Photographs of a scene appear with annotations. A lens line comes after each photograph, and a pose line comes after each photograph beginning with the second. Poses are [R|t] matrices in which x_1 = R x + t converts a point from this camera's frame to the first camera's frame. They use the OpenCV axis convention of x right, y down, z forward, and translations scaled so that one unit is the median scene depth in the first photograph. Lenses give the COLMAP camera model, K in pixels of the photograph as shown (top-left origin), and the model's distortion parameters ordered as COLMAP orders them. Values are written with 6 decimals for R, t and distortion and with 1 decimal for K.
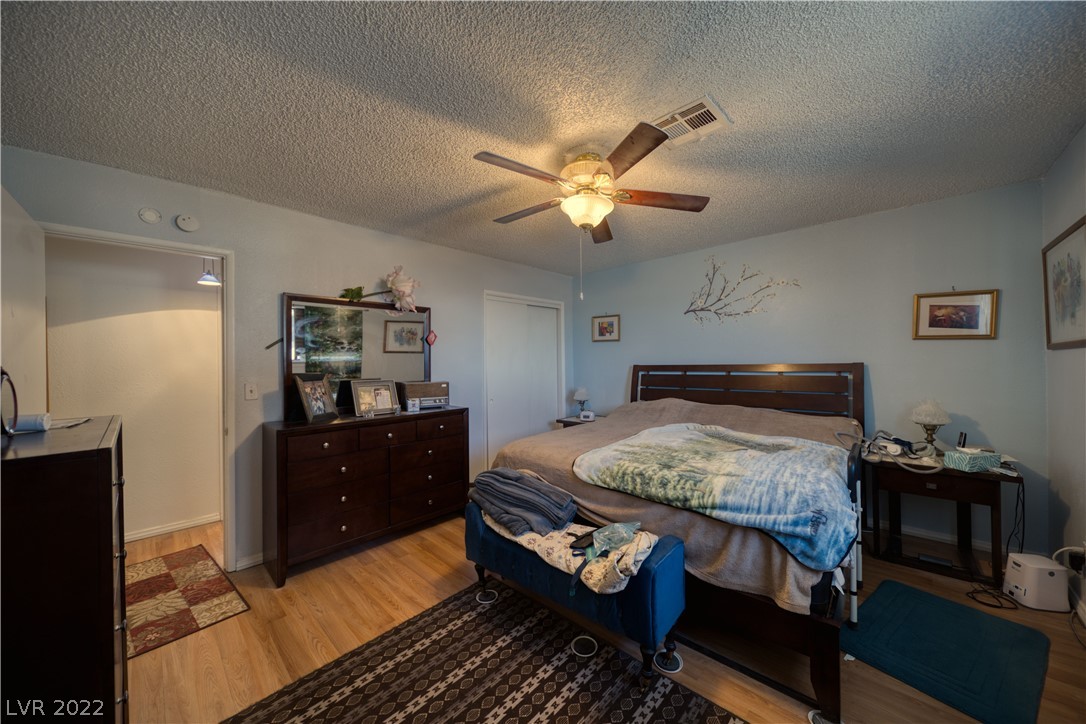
lens RADIAL K [[379.9, 0, 547.9], [0, 379.9, 364.4], [0, 0, 1]] dist [-0.004458, -0.000635]
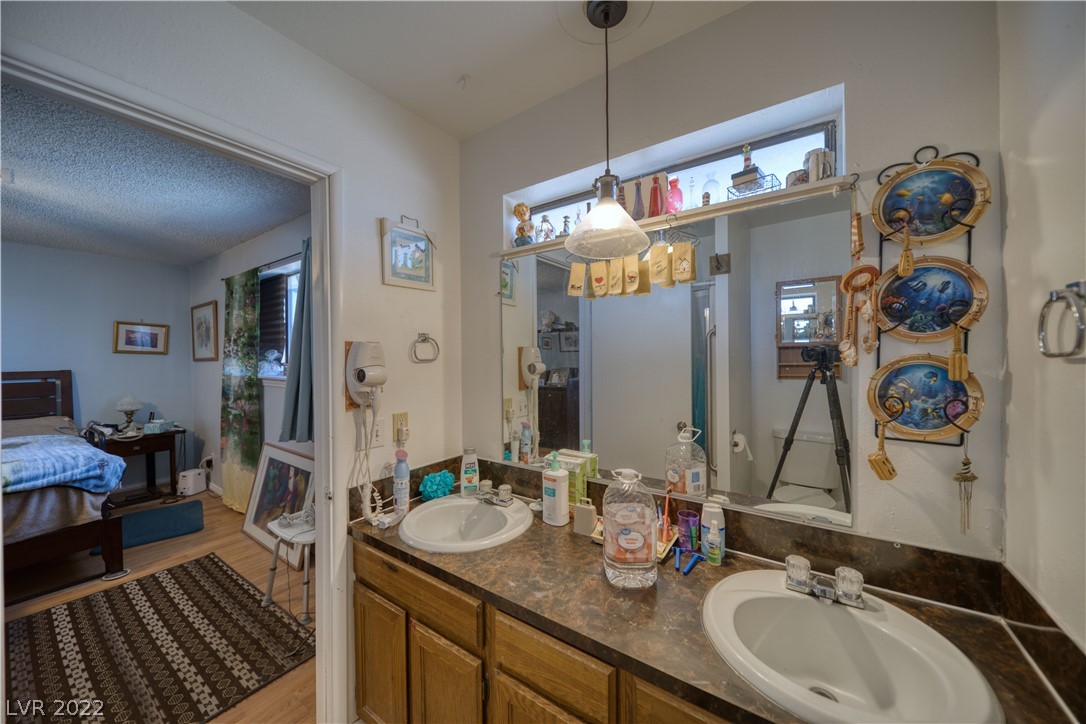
lens RADIAL K [[379.9, 0, 544.9], [0, 379.9, 357.6], [0, 0, 1]] dist [-0.004458, -0.000635]
pose [[-0.151058, 0.013876, 0.988427, -0.959661], [0.014727, 0.999822, -0.011785, -0.012834], [-0.988415, 0.012777, -0.151236, -0.536993]]
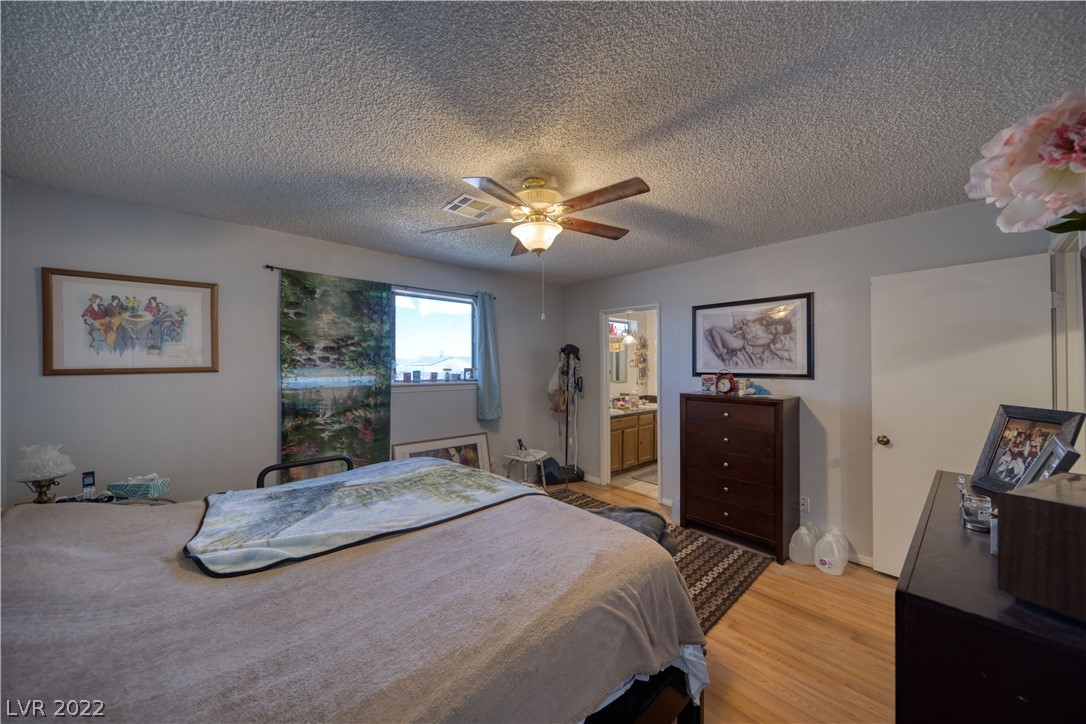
lens RADIAL K [[379.9, 0, 539.3], [0, 379.9, 355.6], [0, 0, 1]] dist [-0.004458, -0.000635]
pose [[-0.995481, 0.017679, 0.093304, 0.004584], [0.016231, 0.999736, -0.016258, -0.064835], [-0.093567, -0.014670, -0.995505, 2.191314]]
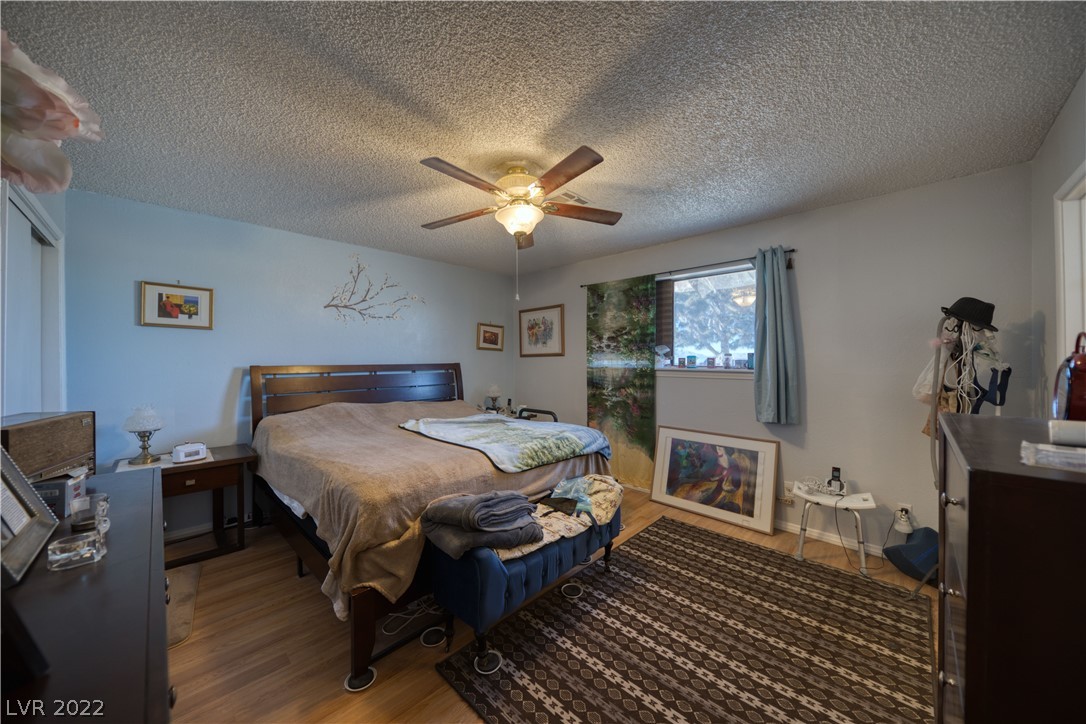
lens RADIAL K [[379.9, 0, 543.1], [0, 379.9, 358.5], [0, 0, 1]] dist [-0.004458, -0.000635]
pose [[0.020861, 0.017512, 0.999629, -1.064391], [0.008763, 0.999805, -0.017698, 0.011269], [-0.999744, 0.009129, 0.020703, 0.985508]]
